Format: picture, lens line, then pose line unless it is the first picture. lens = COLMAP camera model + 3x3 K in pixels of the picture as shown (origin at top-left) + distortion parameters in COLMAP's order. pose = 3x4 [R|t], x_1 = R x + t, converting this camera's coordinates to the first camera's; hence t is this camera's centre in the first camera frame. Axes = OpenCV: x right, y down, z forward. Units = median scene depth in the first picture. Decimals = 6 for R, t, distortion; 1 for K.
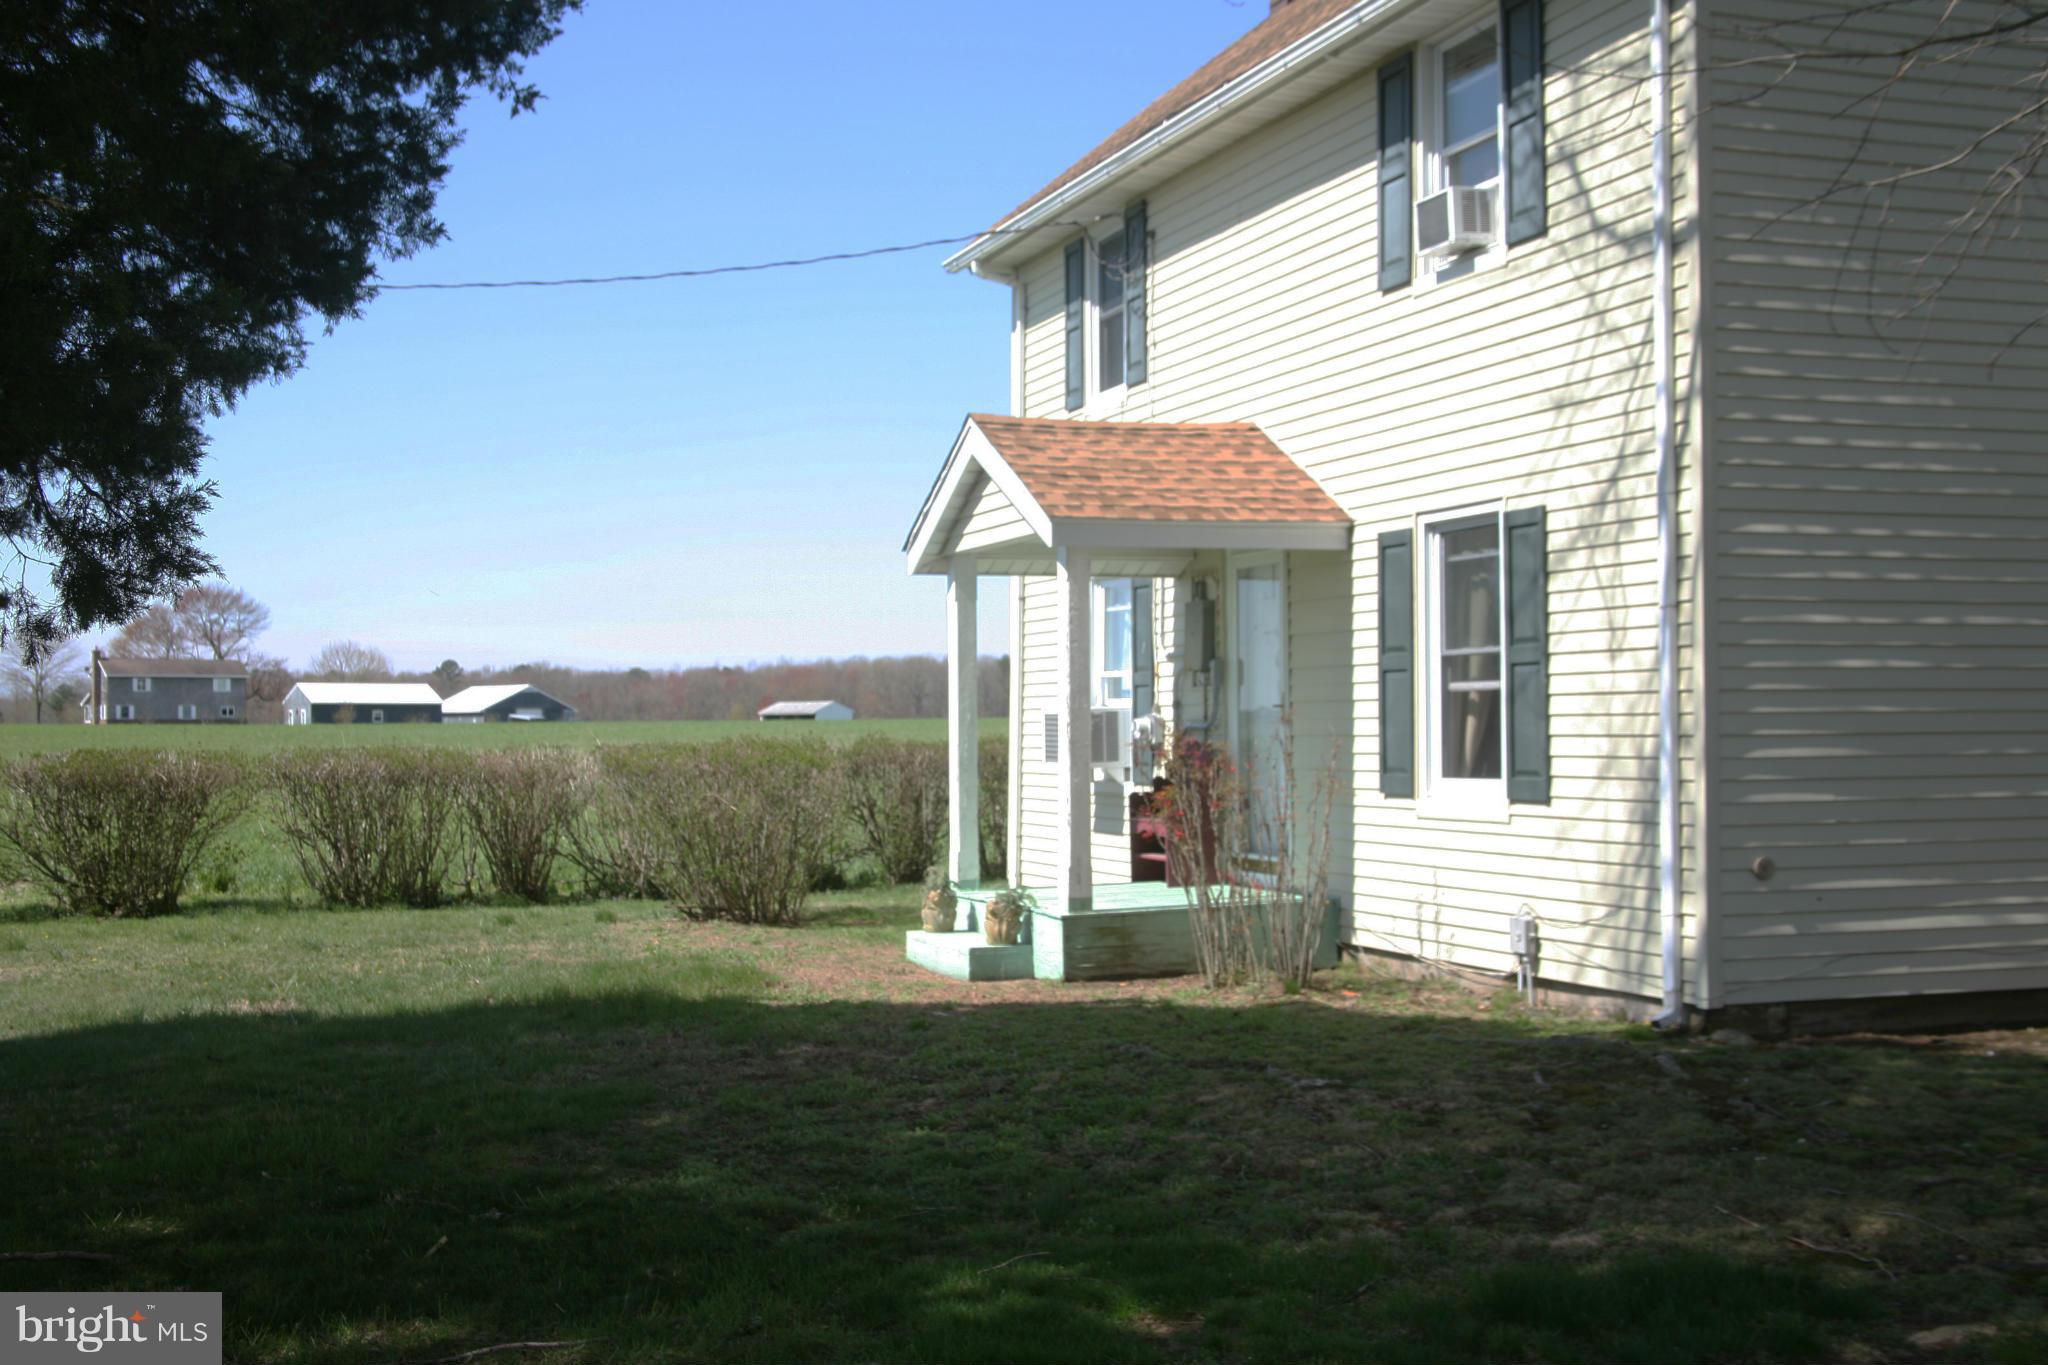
lens RADIAL K [[2416.6, 0, 1023.5], [0, 2416.6, 689.2], [0, 0, 1]] dist [-0.026673, 0.000000]
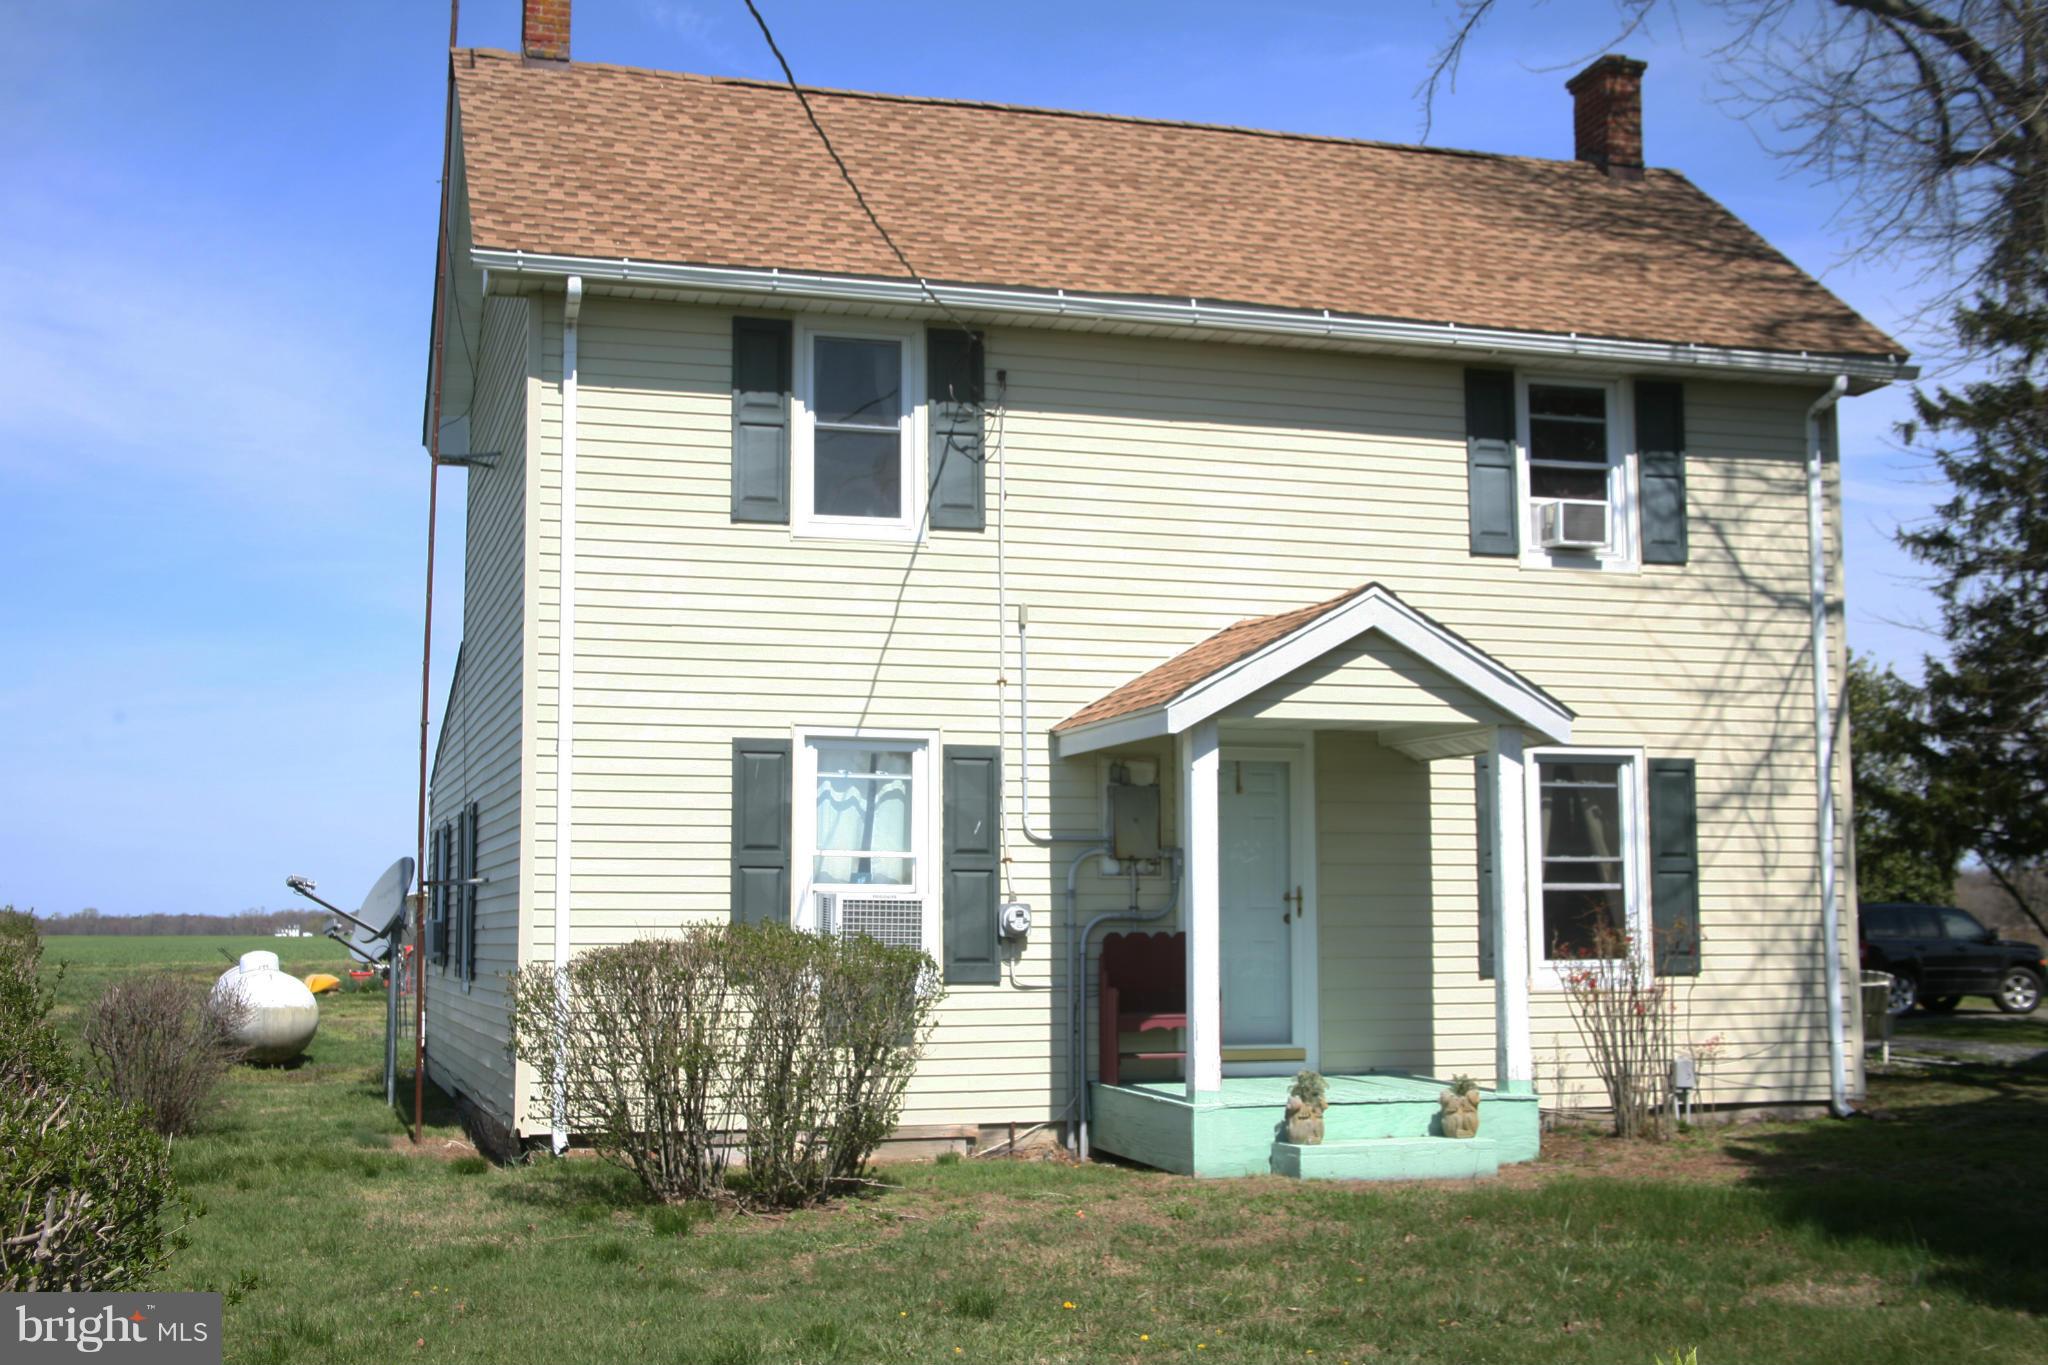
lens RADIAL K [[2416.6, 0, 1024.7], [0, 2416.6, 677.9], [0, 0, 1]] dist [-0.026673, 0.000000]
pose [[0.025834, 0.117824, 0.992698, -1.217252], [-0.013603, 0.992979, -0.117503, 0.047455], [-0.999574, -0.010468, 0.027256, 1.394373]]
